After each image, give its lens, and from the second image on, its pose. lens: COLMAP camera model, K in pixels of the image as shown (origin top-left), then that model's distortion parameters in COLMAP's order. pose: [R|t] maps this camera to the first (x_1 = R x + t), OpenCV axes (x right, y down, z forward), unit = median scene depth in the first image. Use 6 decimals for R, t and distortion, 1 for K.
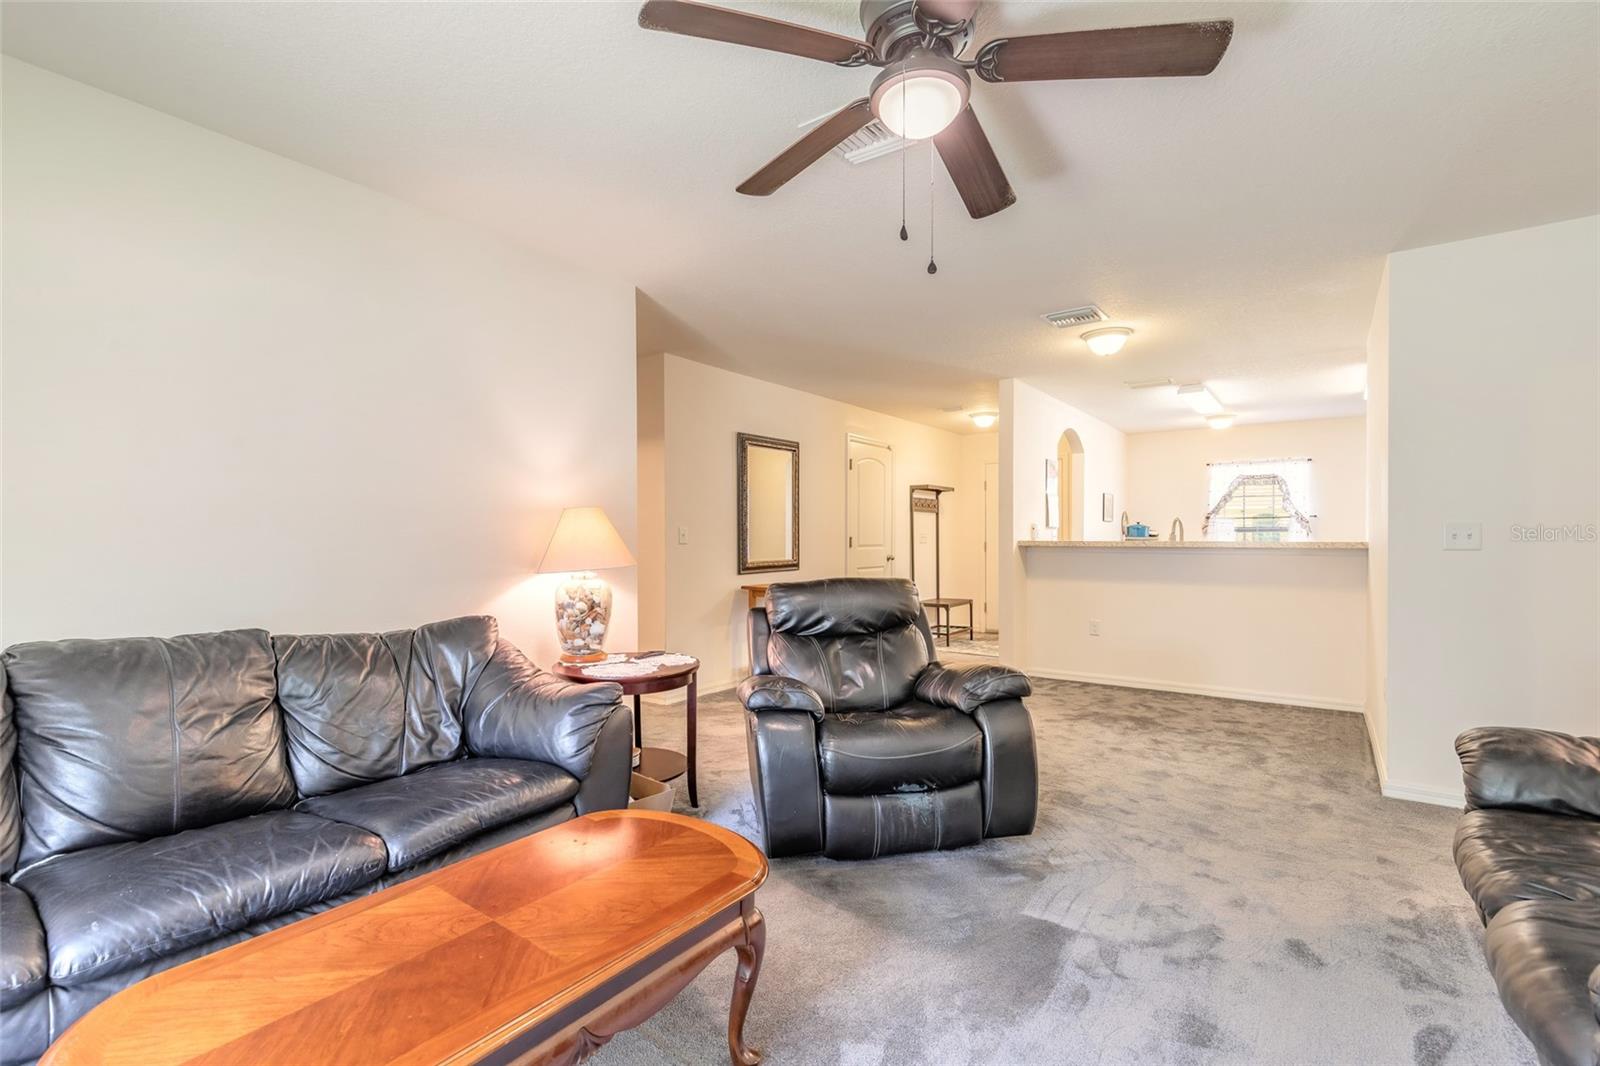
lens RADIAL K [[721.1, 0, 792.6], [0, 721.1, 537.6], [0, 0, 1]] dist [0.007720, -0.001541]
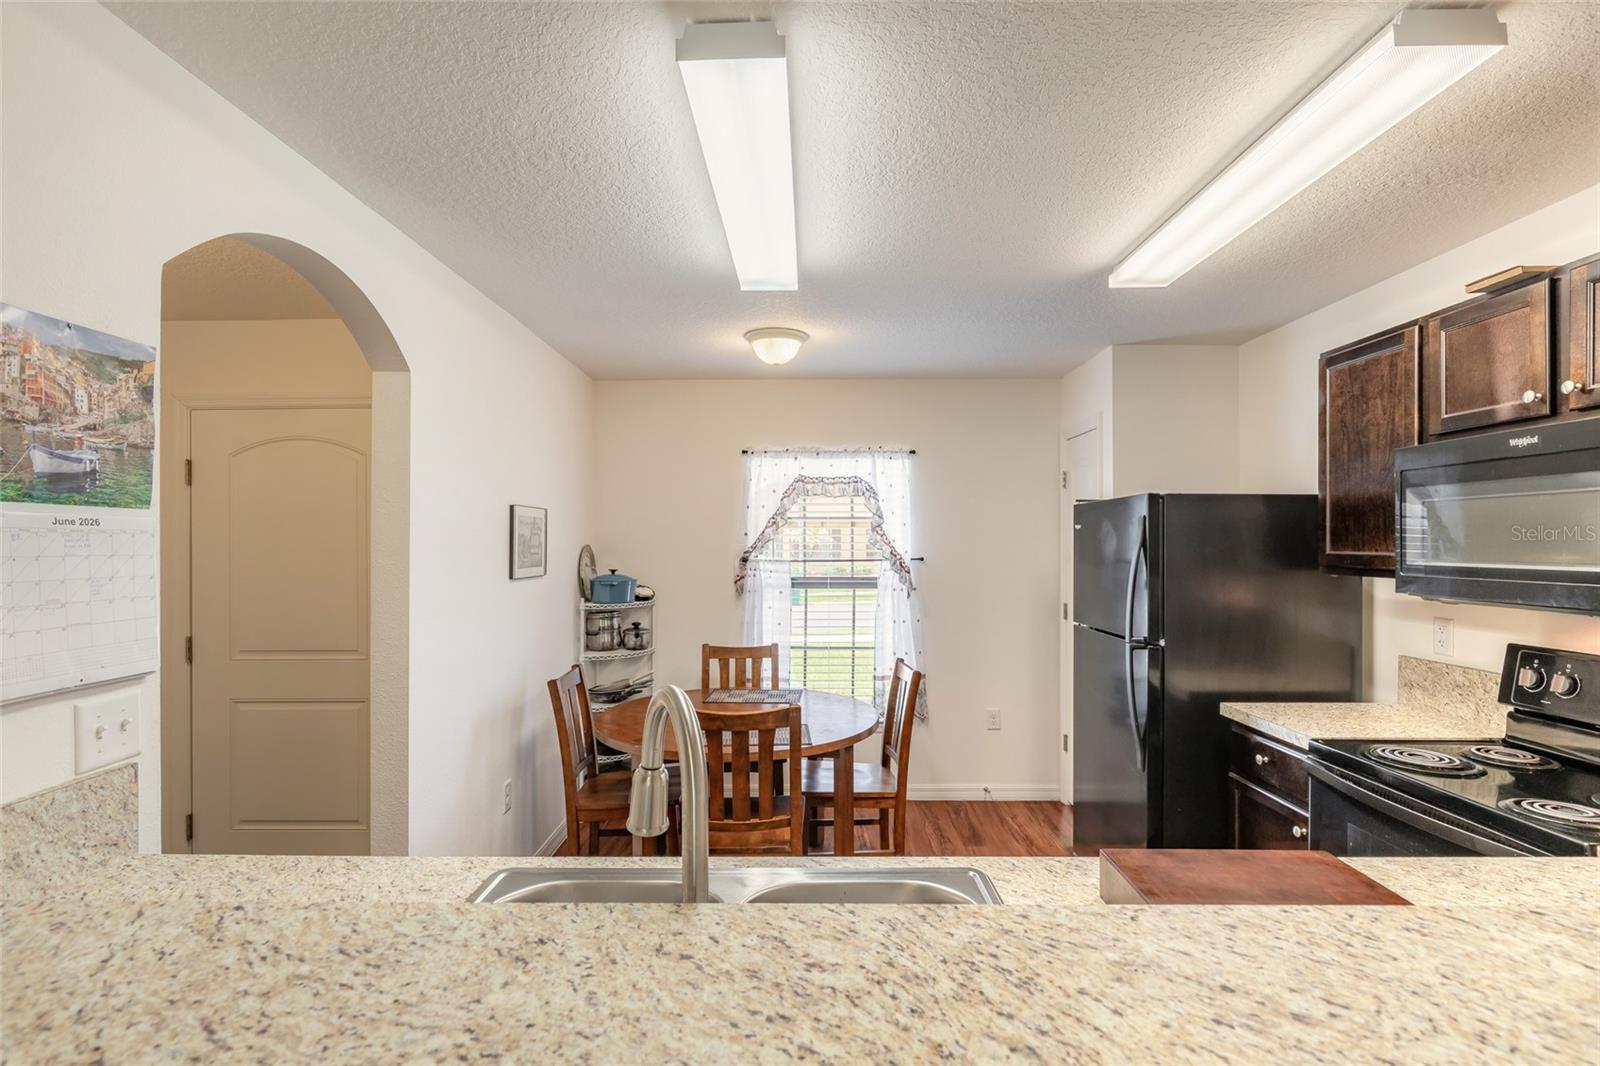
lens RADIAL K [[747.5, 0, 797.3], [0, 747.5, 545.6], [0, 0, 1]] dist [-0.000241, -0.001607]
pose [[0.809991, -0.004793, 0.586423, 0.442323], [0.003313, 0.999988, 0.003598, -0.056363], [-0.586433, -0.000972, 0.809997, 0.821414]]
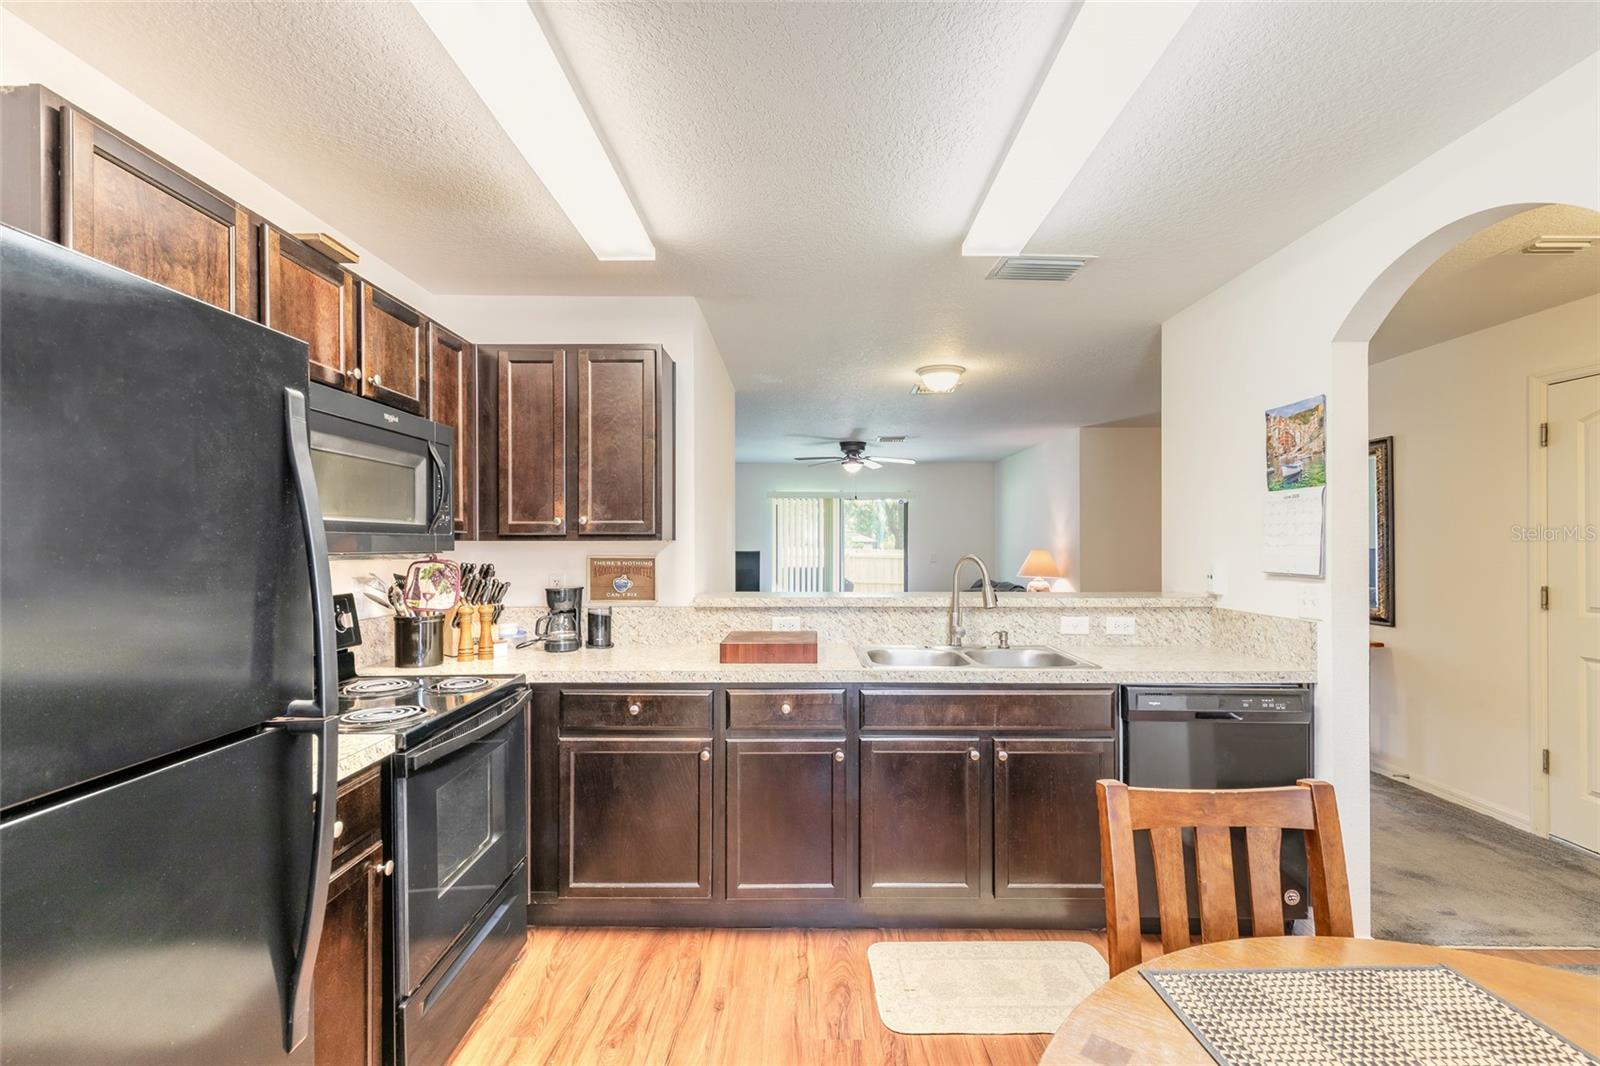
lens RADIAL K [[721.1, 0, 801.5], [0, 721.1, 539.5], [0, 0, 1]] dist [0.007720, -0.001541]
pose [[-0.812426, -0.002701, -0.583058, 0.894168], [-0.000226, 0.999991, -0.004317, -0.035362], [0.583064, -0.003376, -0.812419, 1.294212]]
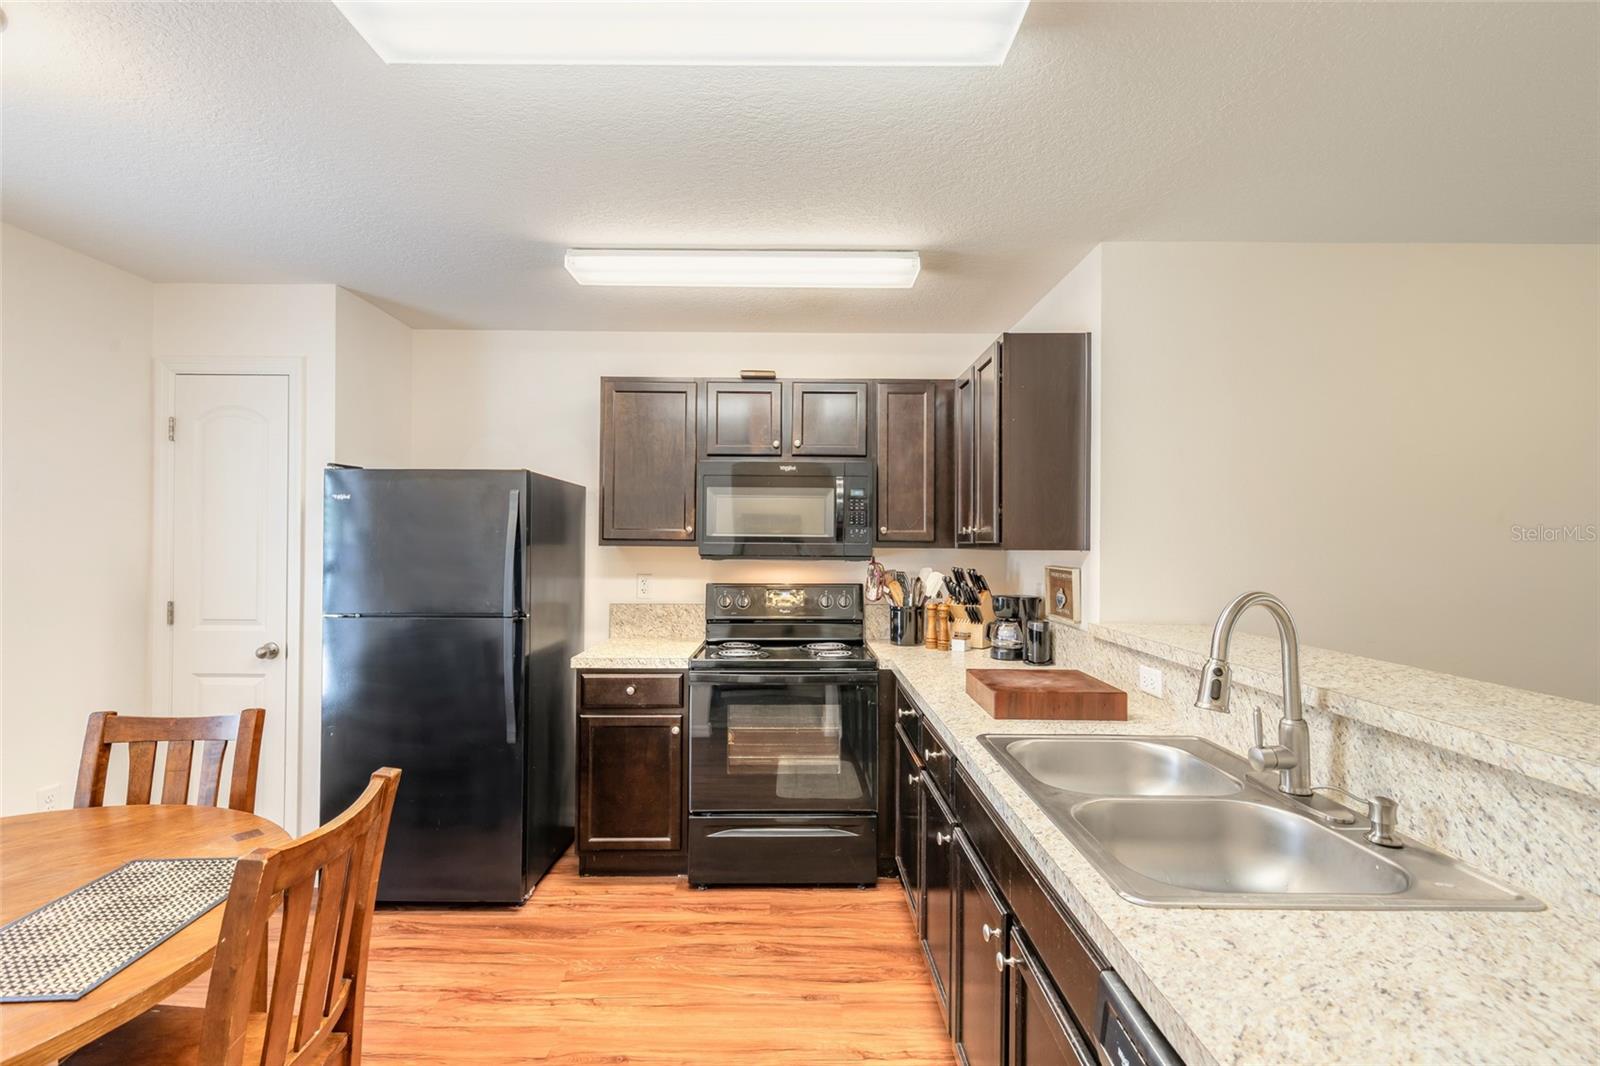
lens RADIAL K [[721.1, 0, 795.7], [0, 721.1, 539.5], [0, 0, 1]] dist [0.007720, -0.001541]
pose [[-0.594456, 0.000761, 0.804128, 0.416588], [-0.005582, 0.999972, -0.005073, -0.039891], [-0.804109, -0.007505, -0.594435, 1.206569]]
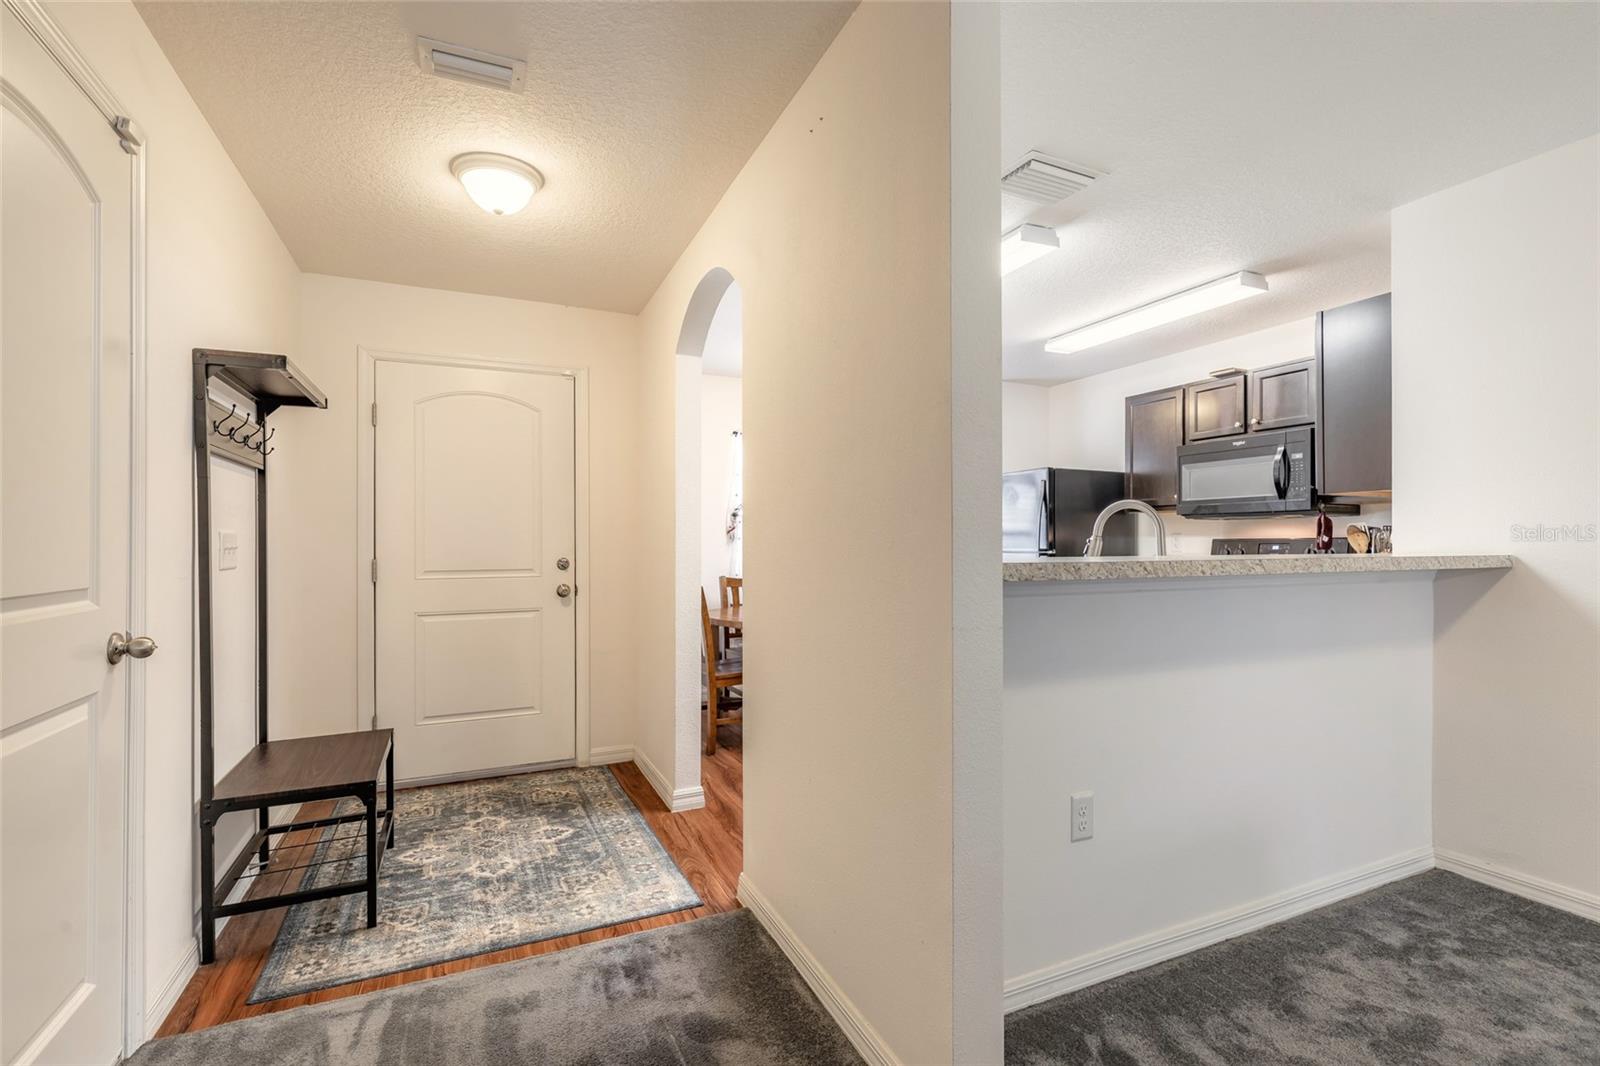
lens RADIAL K [[721.1, 0, 796.1], [0, 721.1, 537.4], [0, 0, 1]] dist [0.007720, -0.001541]
pose [[0.490309, 0.005832, 0.871529, 0.058326], [0.002547, 0.999964, -0.008125, -0.002956], [-0.871545, 0.006204, 0.490276, 0.922352]]
